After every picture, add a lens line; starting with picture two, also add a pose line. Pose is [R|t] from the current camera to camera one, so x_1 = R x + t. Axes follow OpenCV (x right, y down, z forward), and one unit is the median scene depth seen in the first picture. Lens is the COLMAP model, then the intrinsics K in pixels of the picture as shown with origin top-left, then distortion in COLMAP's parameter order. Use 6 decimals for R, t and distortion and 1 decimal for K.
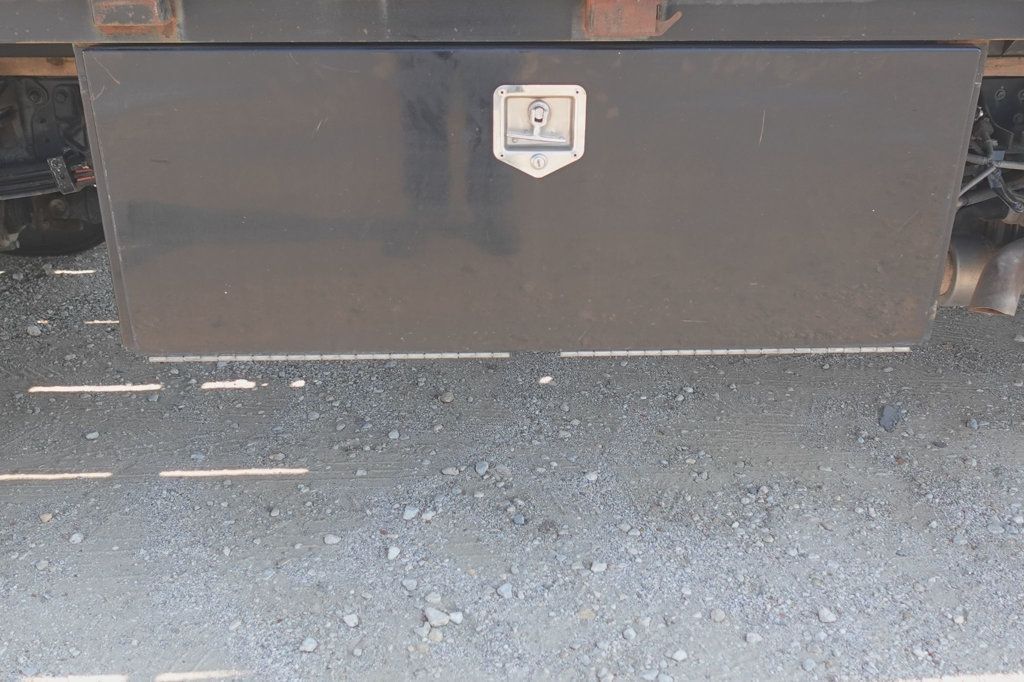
lens RADIAL K [[960.5, 0, 512.0], [0, 960.5, 341.0], [0, 0, 1]] dist [-0.001778, 0.004654]
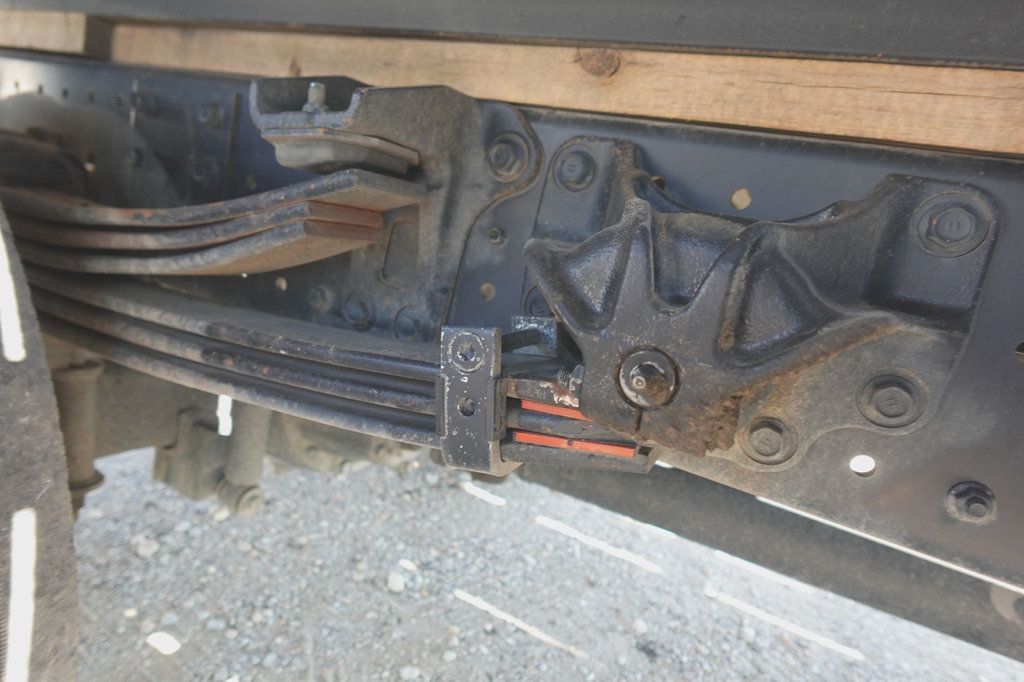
lens RADIAL K [[645.1, 0, 512.0], [0, 645.1, 341.0], [0, 0, 1]] dist [-0.000454, 0.000244]
pose [[0.850766, 0.253342, -0.460451, -0.388154], [-0.377609, 0.904044, -0.200291, -0.158249], [0.365525, 0.344271, 0.864794, 0.859491]]
